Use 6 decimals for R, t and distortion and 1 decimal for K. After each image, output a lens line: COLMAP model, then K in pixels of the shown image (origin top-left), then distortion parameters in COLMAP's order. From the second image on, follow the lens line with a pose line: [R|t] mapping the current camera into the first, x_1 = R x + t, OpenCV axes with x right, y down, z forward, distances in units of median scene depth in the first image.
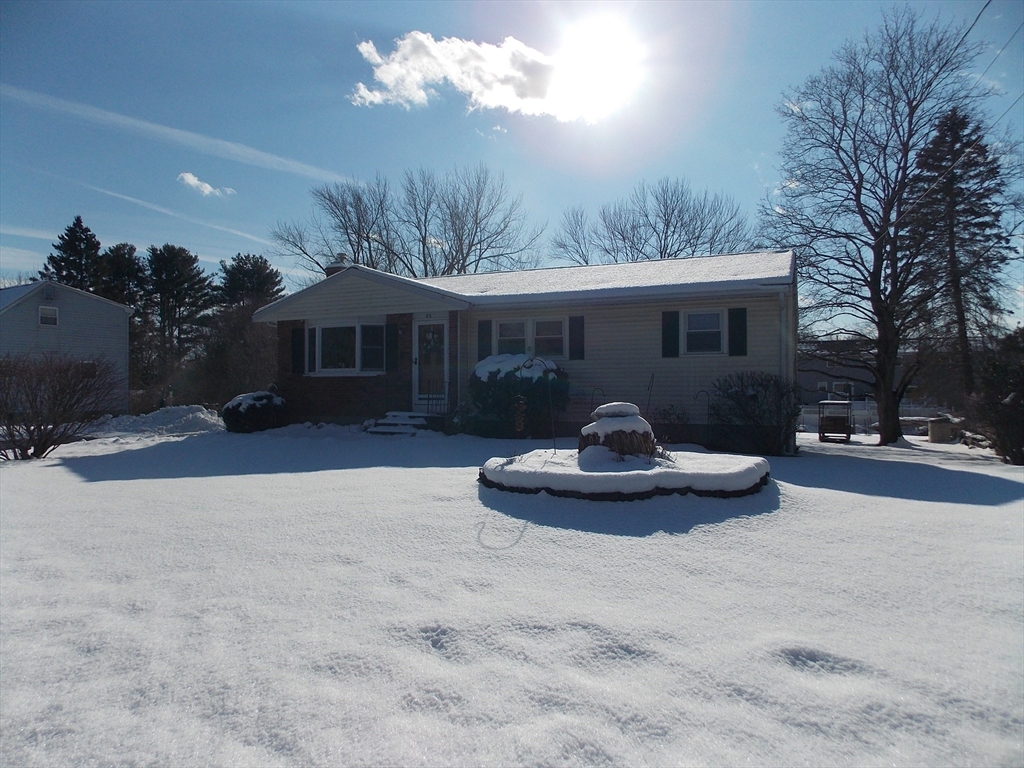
lens RADIAL K [[711.8, 0, 512.0], [0, 711.8, 384.0], [0, 0, 1]] dist [0.004333, 0.000658]
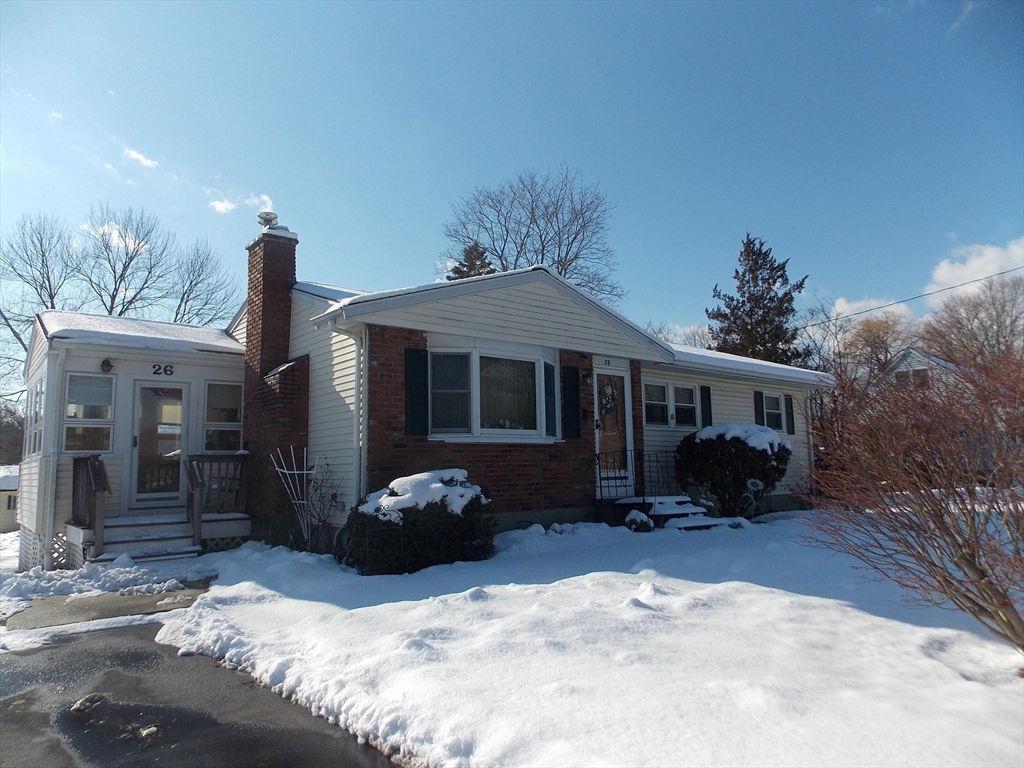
lens RADIAL K [[676.6, 0, 512.0], [0, 676.6, 384.0], [0, 0, 1]] dist [-0.002339, -0.000769]
pose [[0.437236, 0.105831, 0.893098, -0.769544], [0.004521, 0.992781, -0.119856, 0.008078], [-0.899335, 0.056443, 0.433601, 0.788831]]
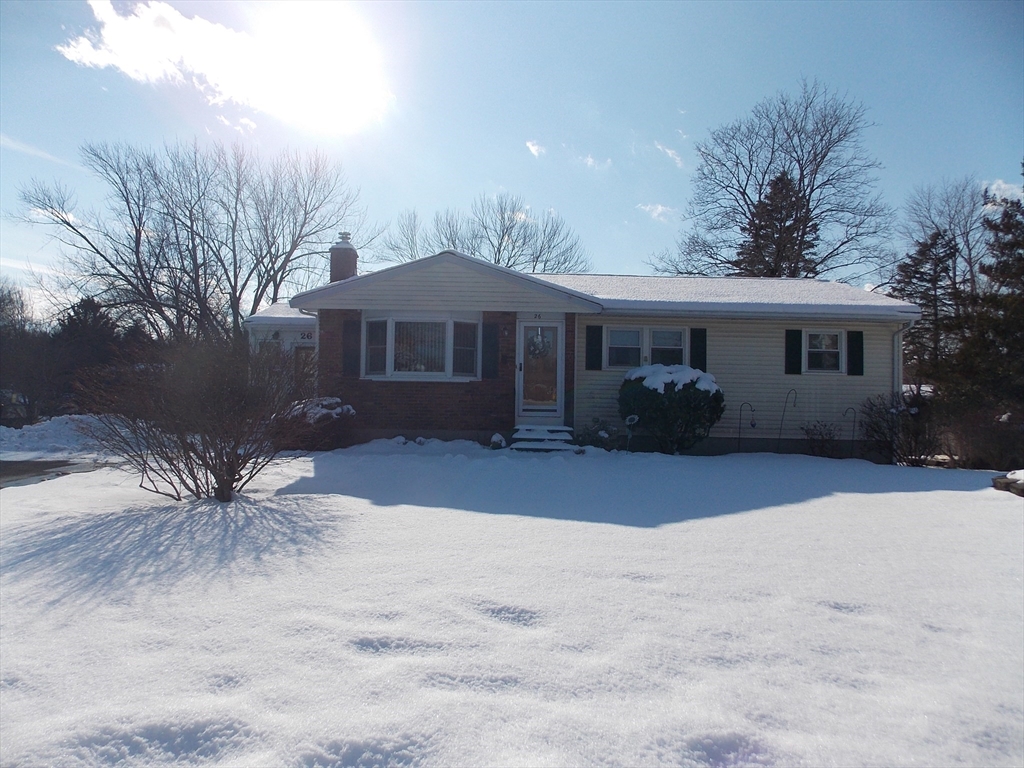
lens RADIAL K [[676.6, 0, 512.0], [0, 676.6, 384.0], [0, 0, 1]] dist [-0.002339, -0.000769]
pose [[0.904946, 0.029315, 0.424516, -0.500131], [-0.024336, 0.999557, -0.017147, 0.003598], [-0.424830, 0.005186, 0.905258, 0.250620]]
